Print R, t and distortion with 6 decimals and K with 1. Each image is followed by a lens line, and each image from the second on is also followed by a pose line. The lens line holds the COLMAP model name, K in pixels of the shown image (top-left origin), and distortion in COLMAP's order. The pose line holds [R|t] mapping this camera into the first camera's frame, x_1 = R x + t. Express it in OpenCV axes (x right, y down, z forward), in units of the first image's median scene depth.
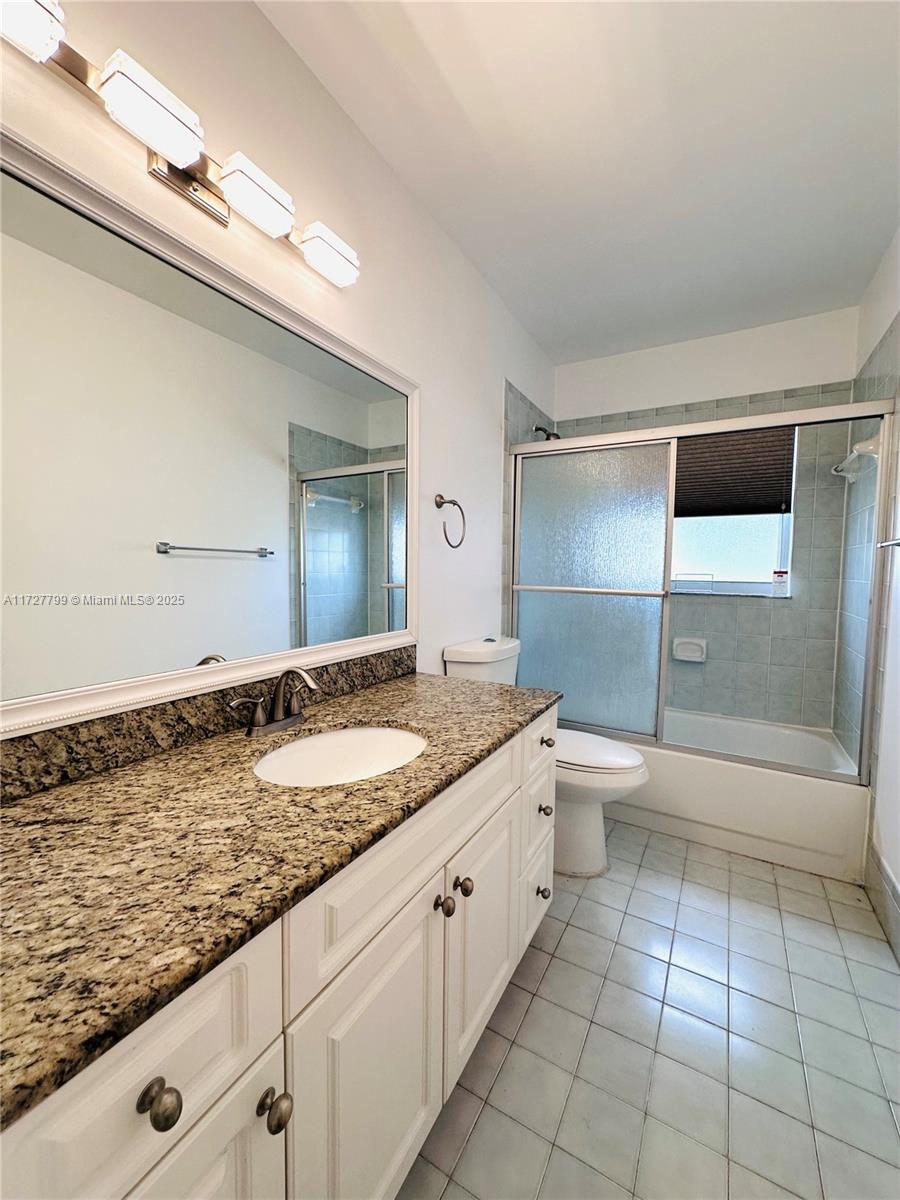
lens RADIAL K [[479.0, 0, 448.3], [0, 479.0, 601.3], [0, 0, 1]] dist [-0.003898, 0.000699]
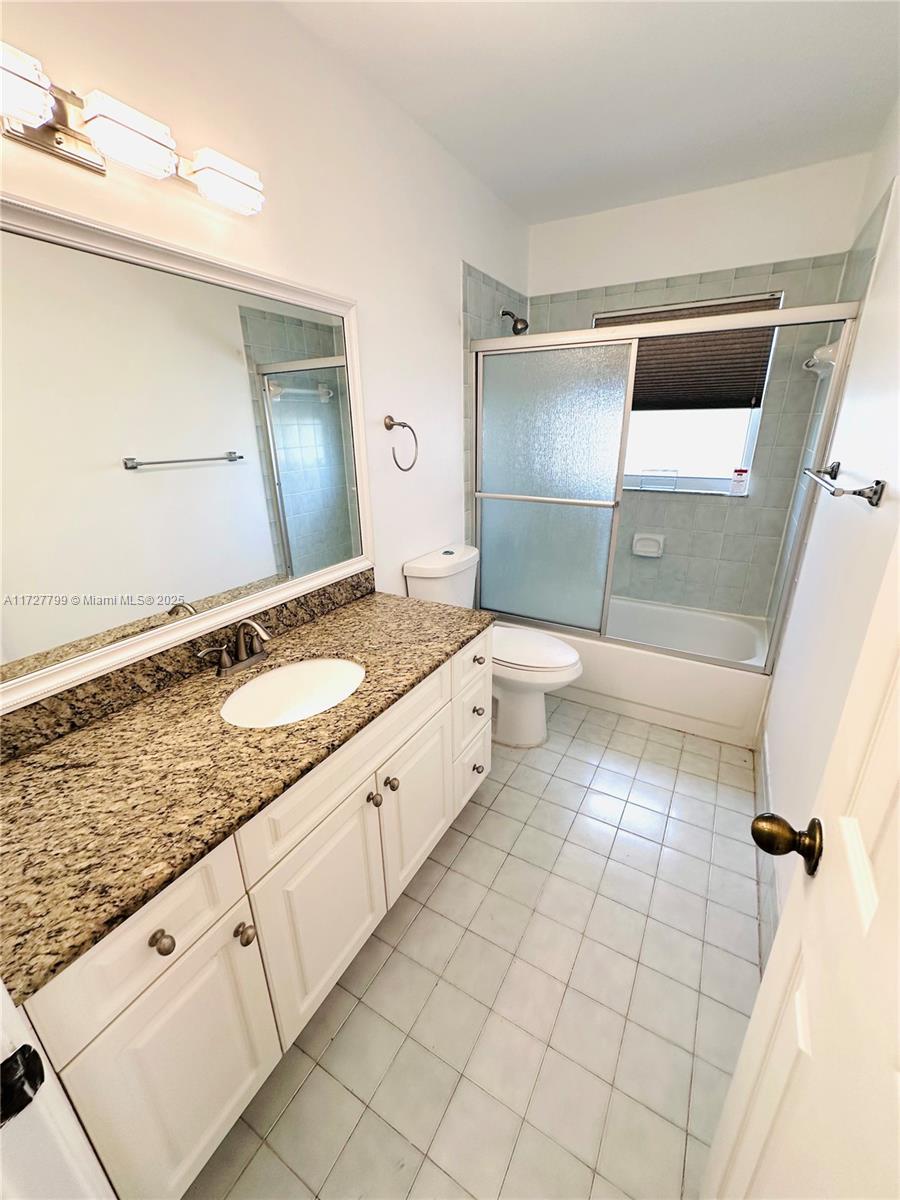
lens RADIAL K [[479.0, 0, 449.4], [0, 479.0, 601.4], [0, 0, 1]] dist [-0.003898, 0.000699]
pose [[0.999627, -0.025226, -0.010430, 0.146497], [0.027150, 0.958409, 0.284104, -0.178847], [0.002830, -0.284281, 0.958737, -0.090876]]
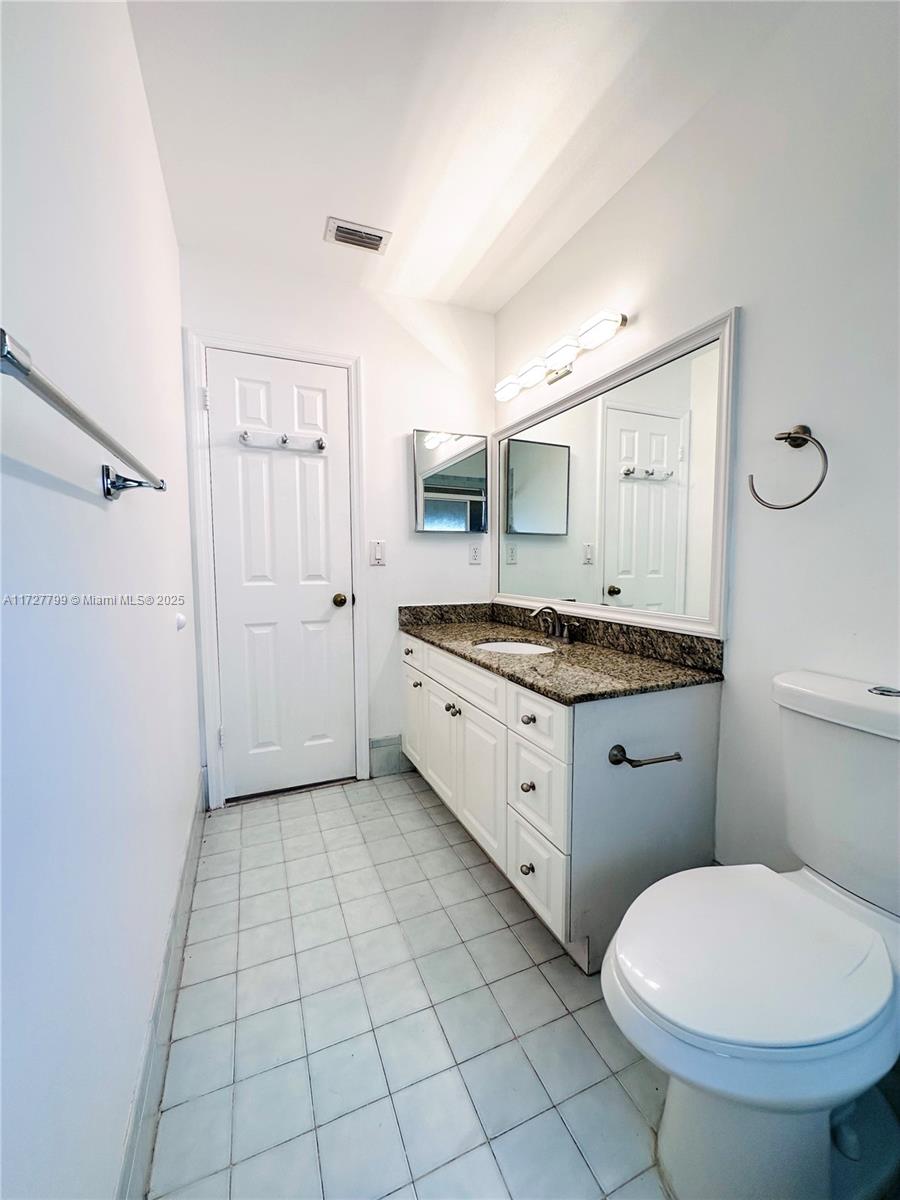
lens RADIAL K [[479.0, 0, 444.0], [0, 479.0, 602.5], [0, 0, 1]] dist [-0.003898, 0.000699]
pose [[-0.610397, 0.068519, -0.789126, 1.050125], [-0.045607, 0.991559, 0.121374, -0.059798], [0.790781, 0.110076, -0.602119, 1.396866]]
